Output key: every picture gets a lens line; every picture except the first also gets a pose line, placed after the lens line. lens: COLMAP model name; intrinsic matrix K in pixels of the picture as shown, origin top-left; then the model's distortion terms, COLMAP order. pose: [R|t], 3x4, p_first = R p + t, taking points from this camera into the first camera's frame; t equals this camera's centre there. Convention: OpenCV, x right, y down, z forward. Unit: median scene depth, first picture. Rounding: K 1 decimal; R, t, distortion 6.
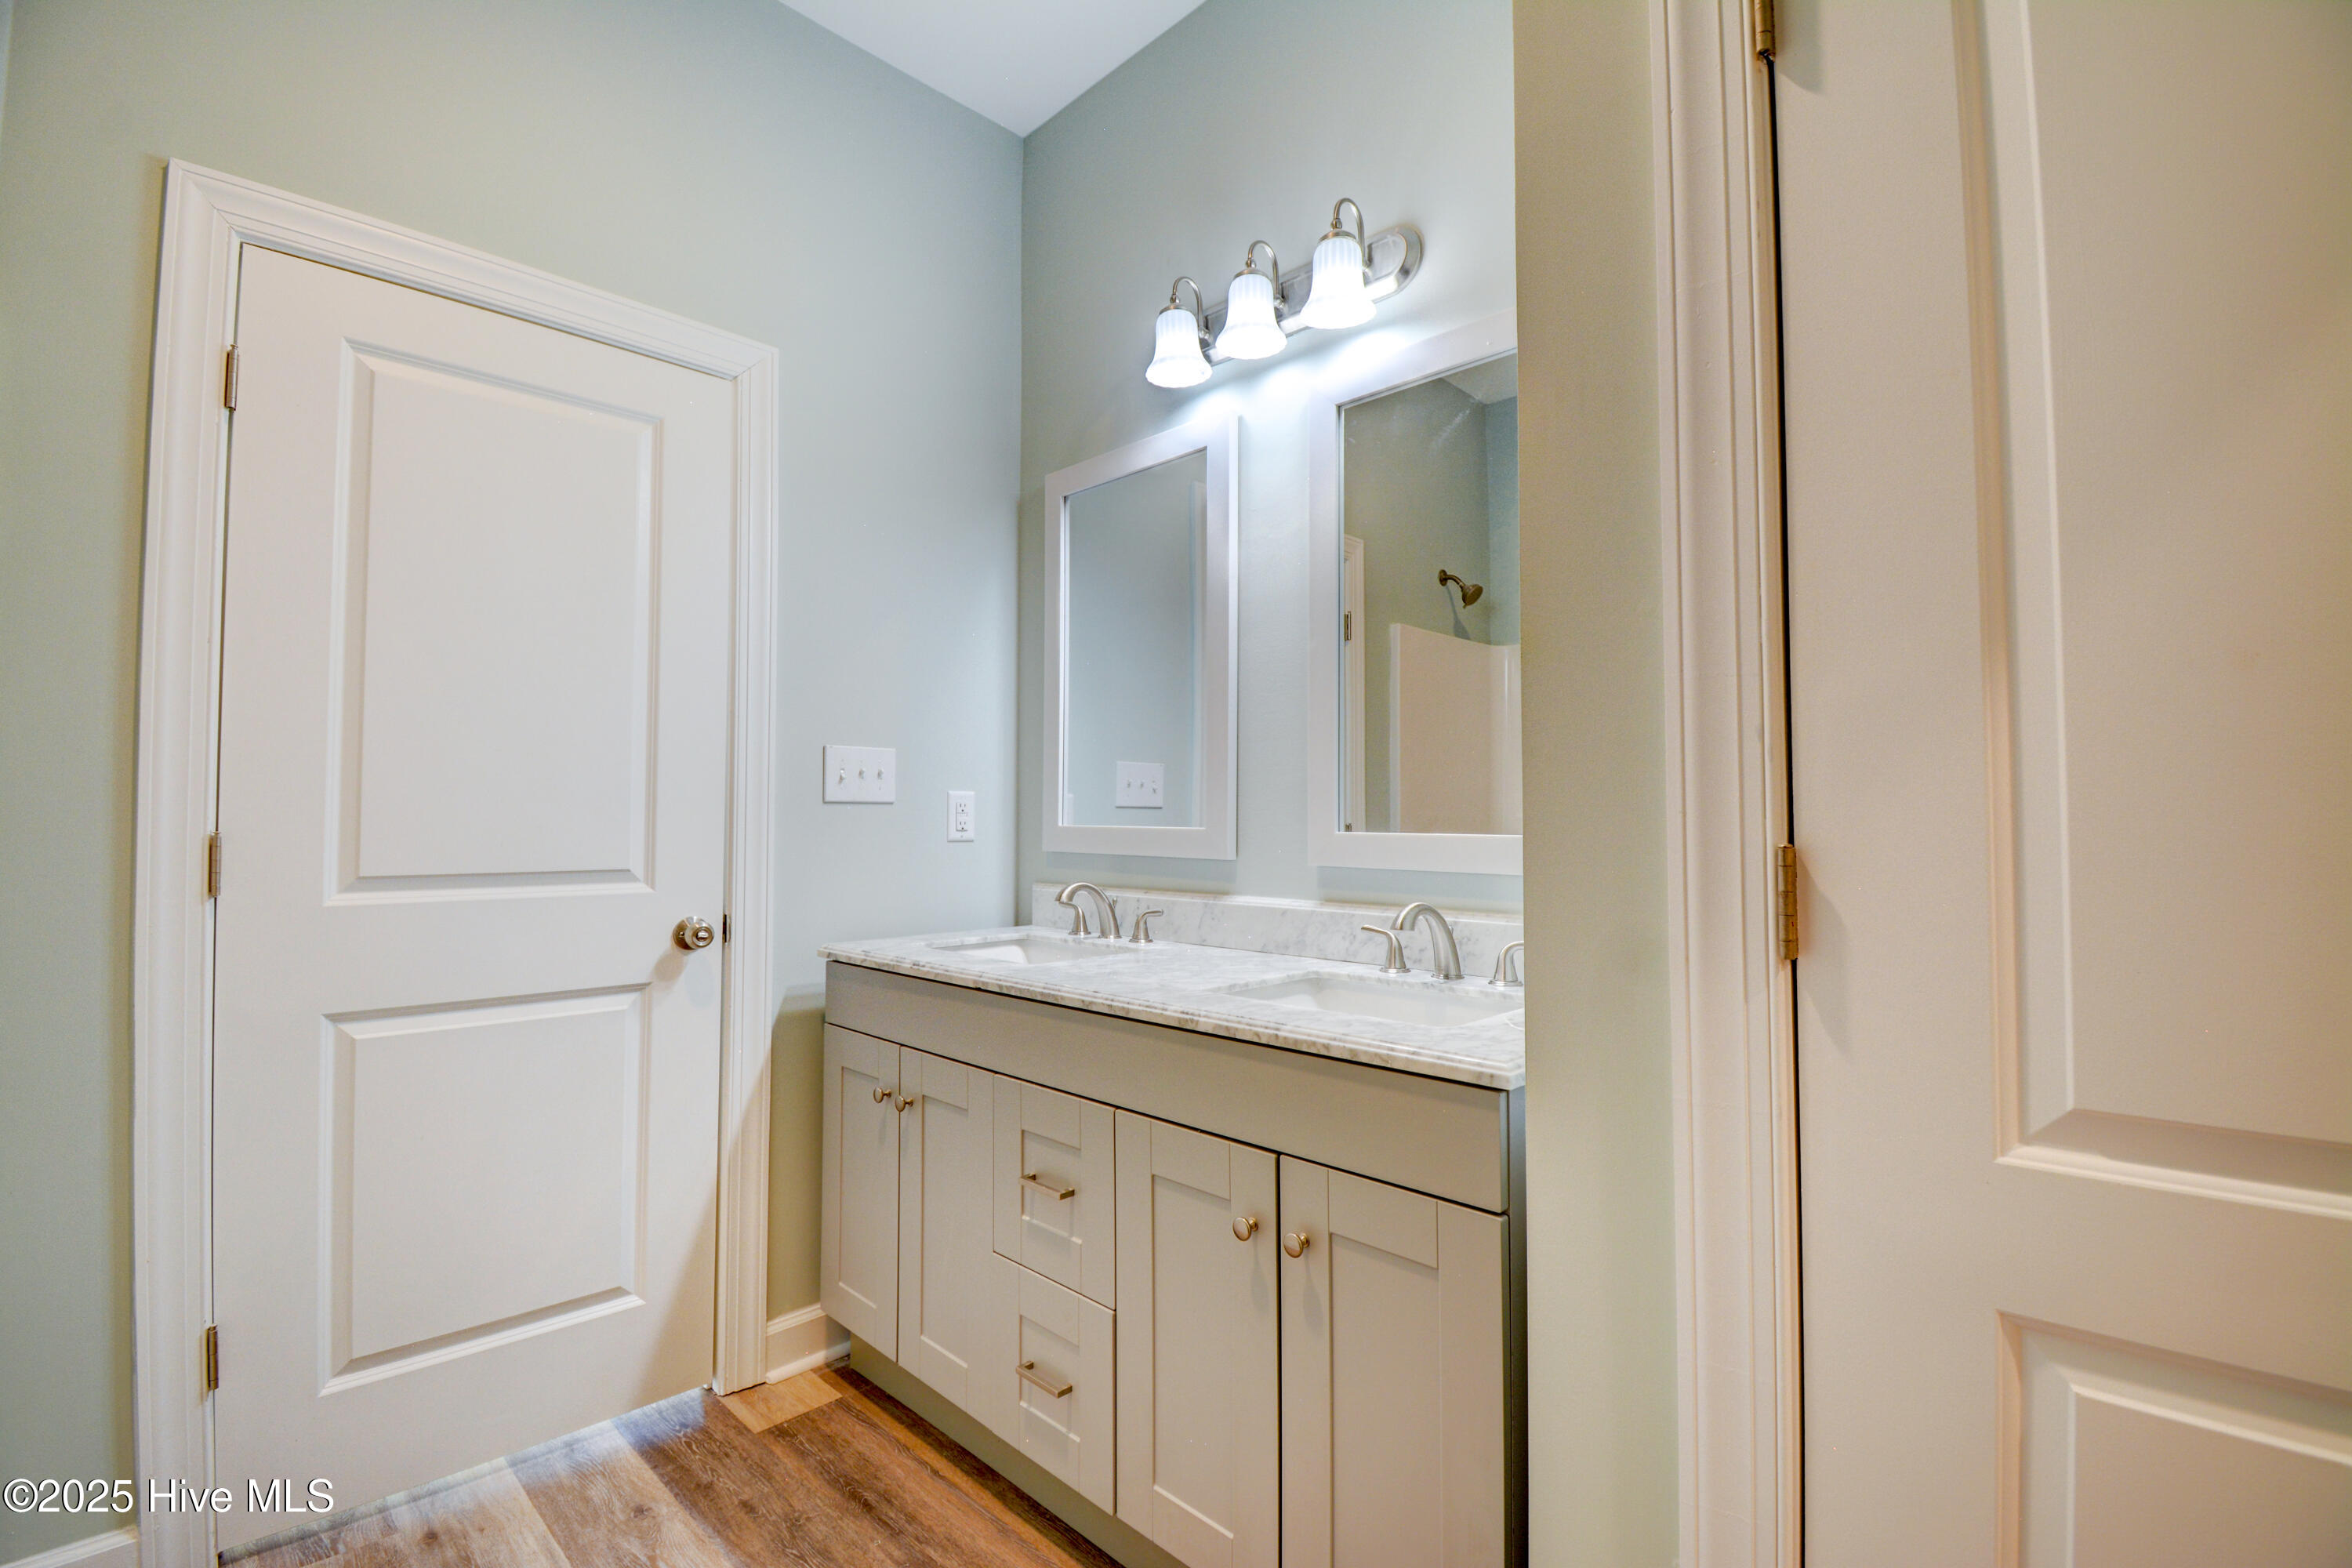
lens RADIAL K [[1033.0, 0, 1176.0], [0, 1033.0, 789.8], [0, 0, 1]] dist [0.002805, -0.018022]
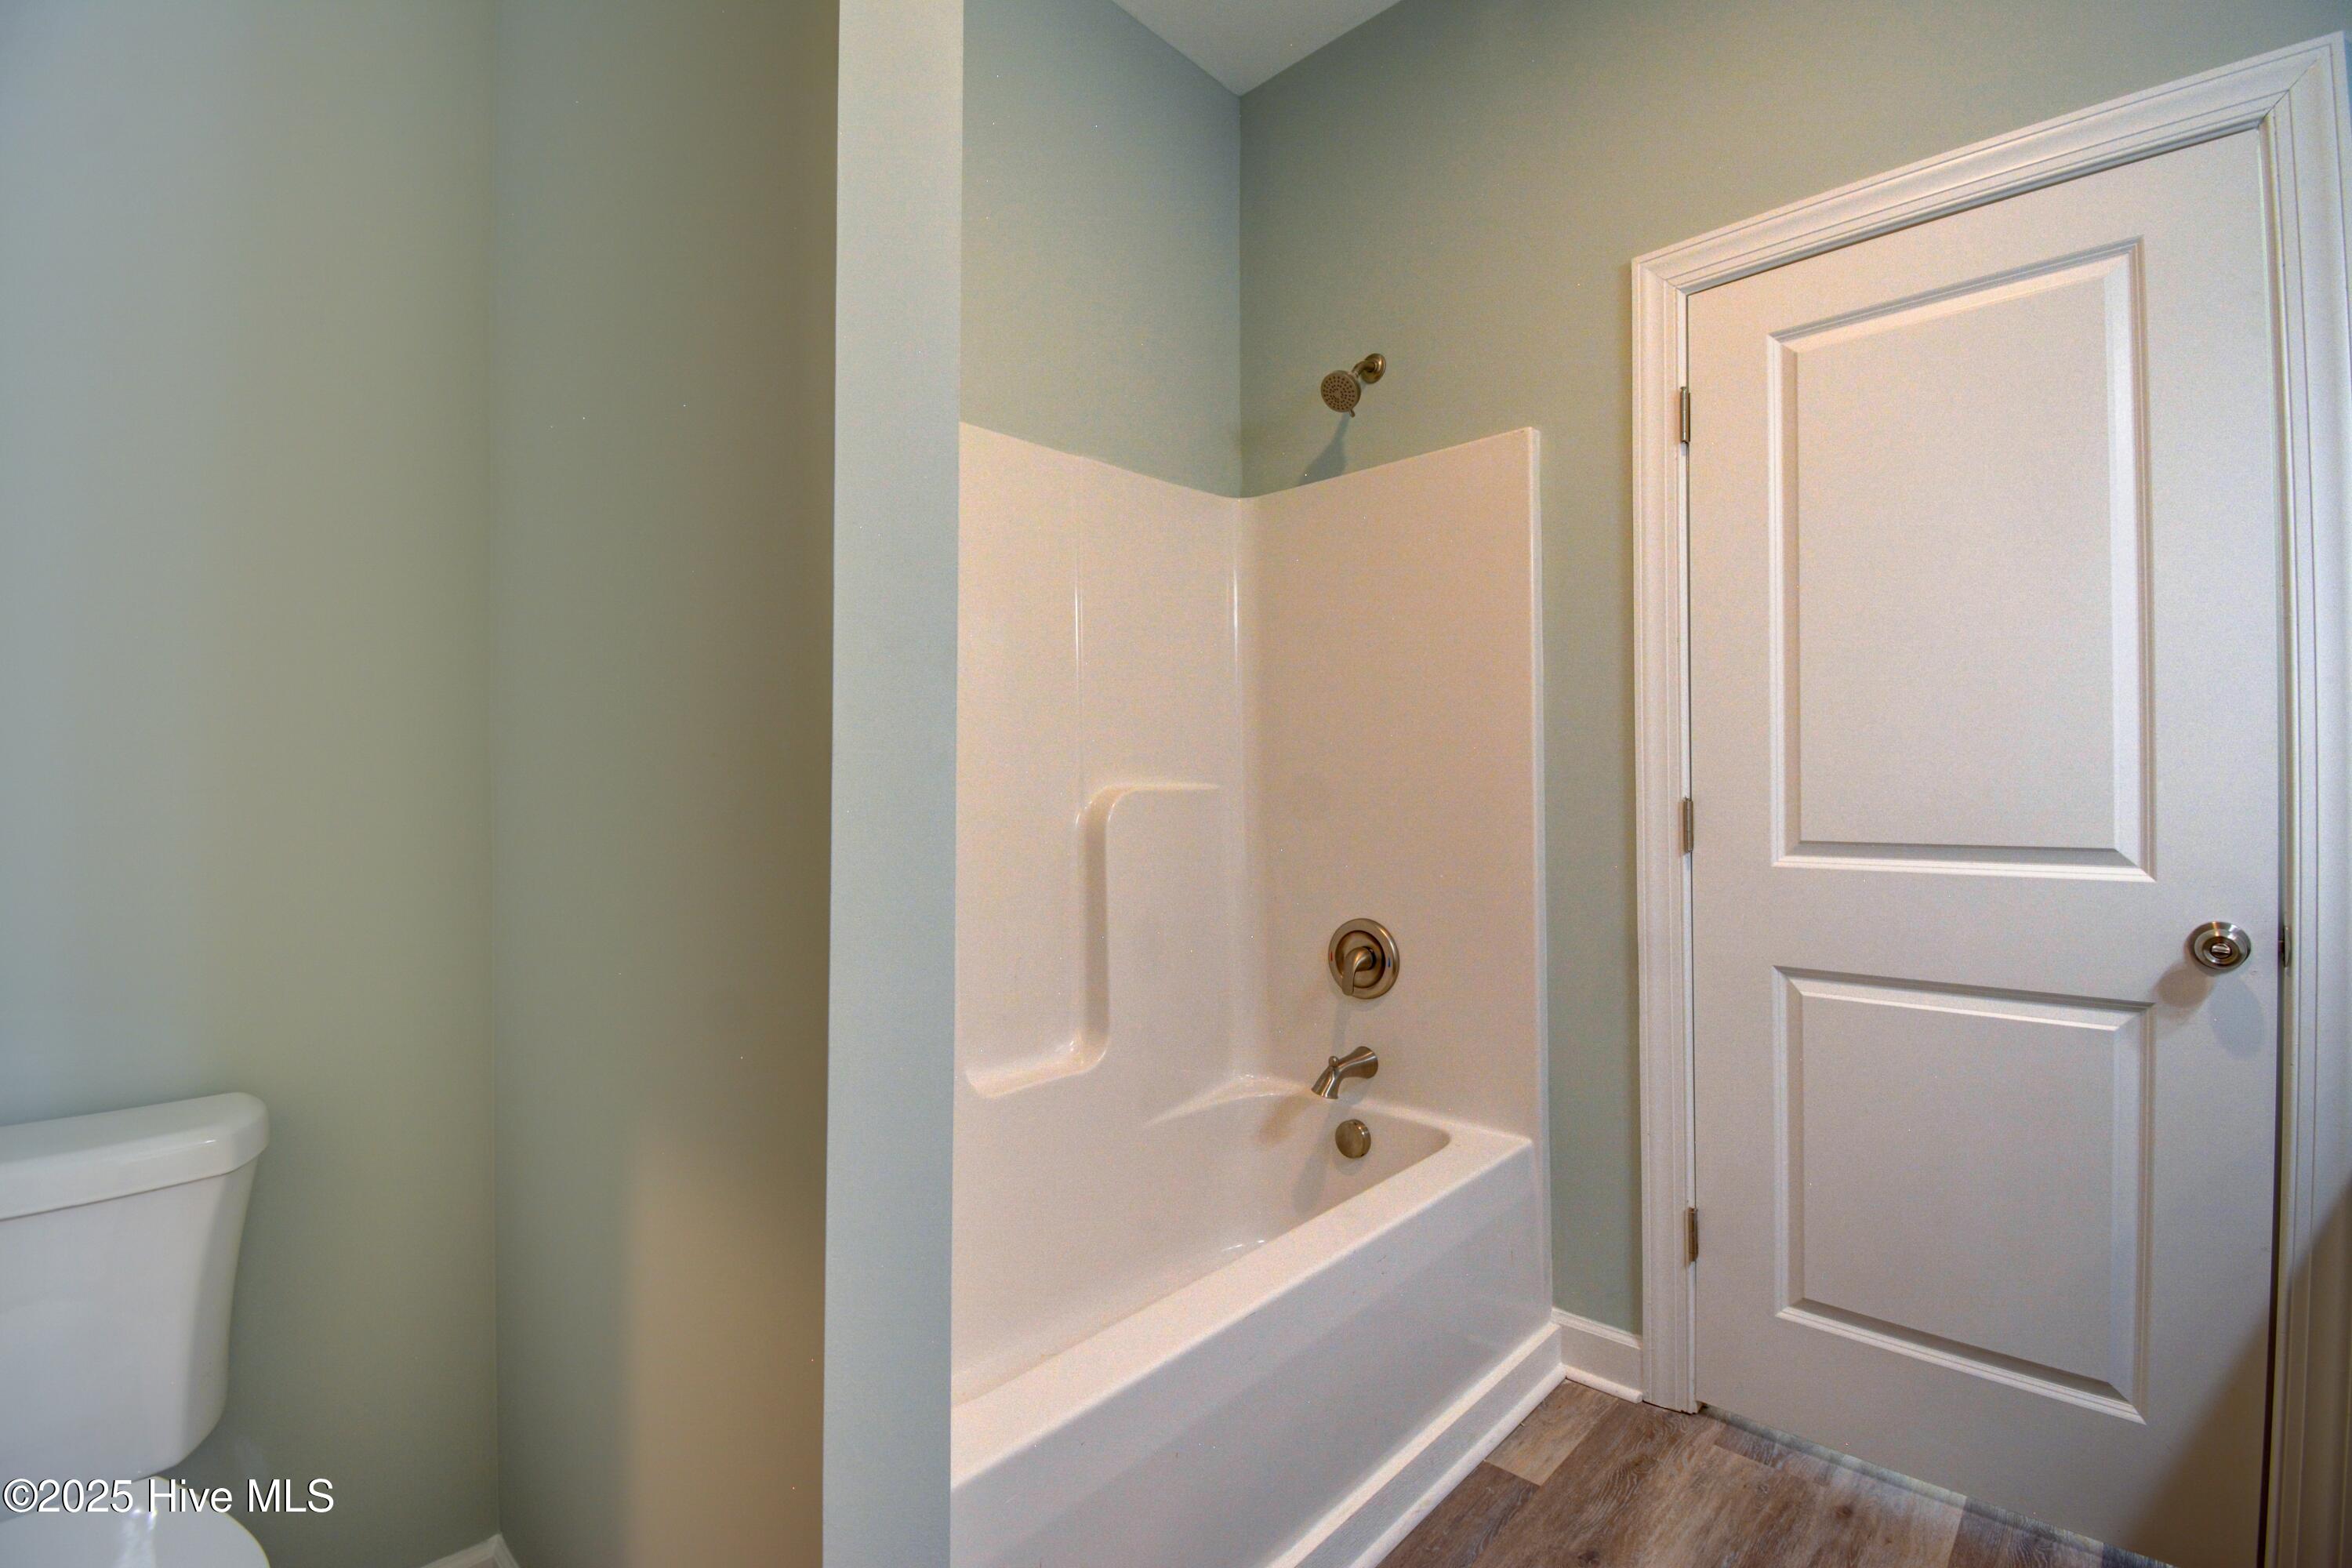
lens RADIAL K [[1033.0, 0, 1176.0], [0, 1033.0, 789.8], [0, 0, 1]] dist [0.002805, -0.018022]
pose [[0.027671, -0.004417, -0.999607, 0.238069], [0.034642, 0.999394, -0.003457, 0.014134], [0.999017, -0.034532, 0.027807, 0.336880]]
